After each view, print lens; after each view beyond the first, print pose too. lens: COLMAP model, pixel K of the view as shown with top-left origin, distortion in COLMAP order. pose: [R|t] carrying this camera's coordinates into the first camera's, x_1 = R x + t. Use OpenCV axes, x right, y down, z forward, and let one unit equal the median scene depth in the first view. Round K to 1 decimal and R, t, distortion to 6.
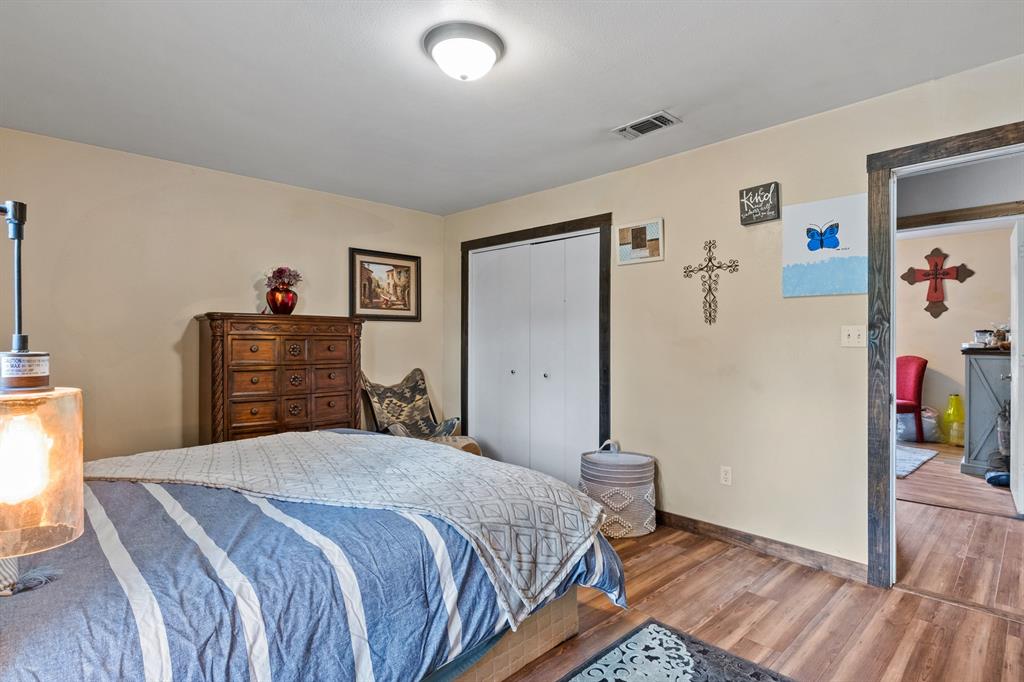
lens RADIAL K [[520.6, 0, 513.2], [0, 520.6, 342.6], [0, 0, 1]] dist [-0.011939, 0.001690]
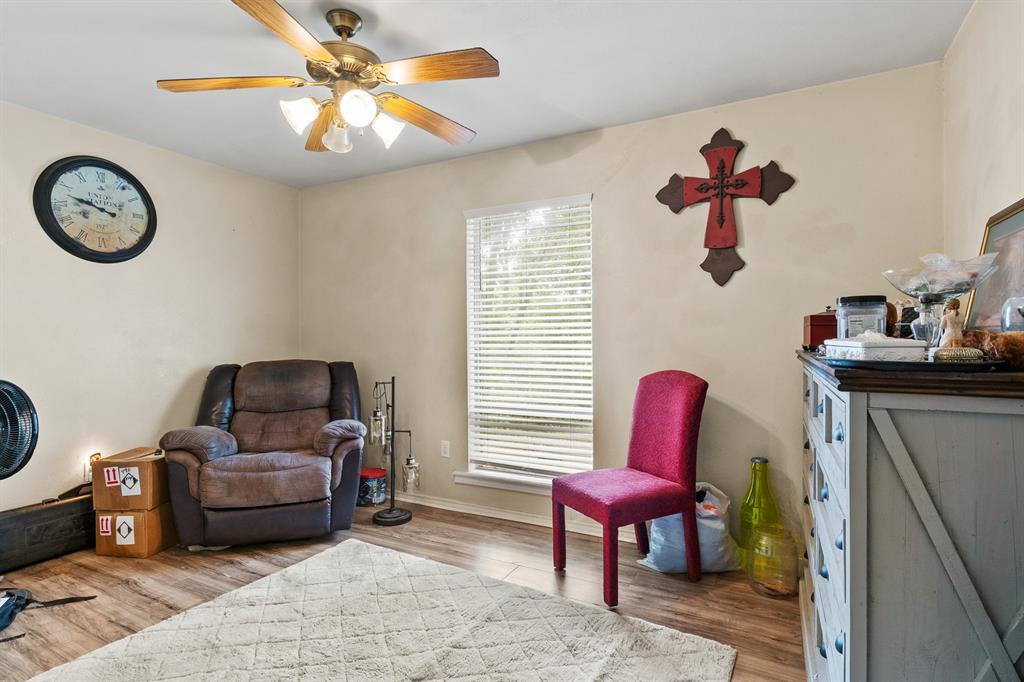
lens RADIAL K [[520.6, 0, 510.2], [0, 520.6, 341.1], [0, 0, 1]] dist [-0.011939, 0.001690]
pose [[0.952096, -0.005724, 0.305745, 0.510010], [0.007354, 0.999964, -0.004178, 0.001621], [-0.305710, 0.006227, 0.952104, 0.634052]]
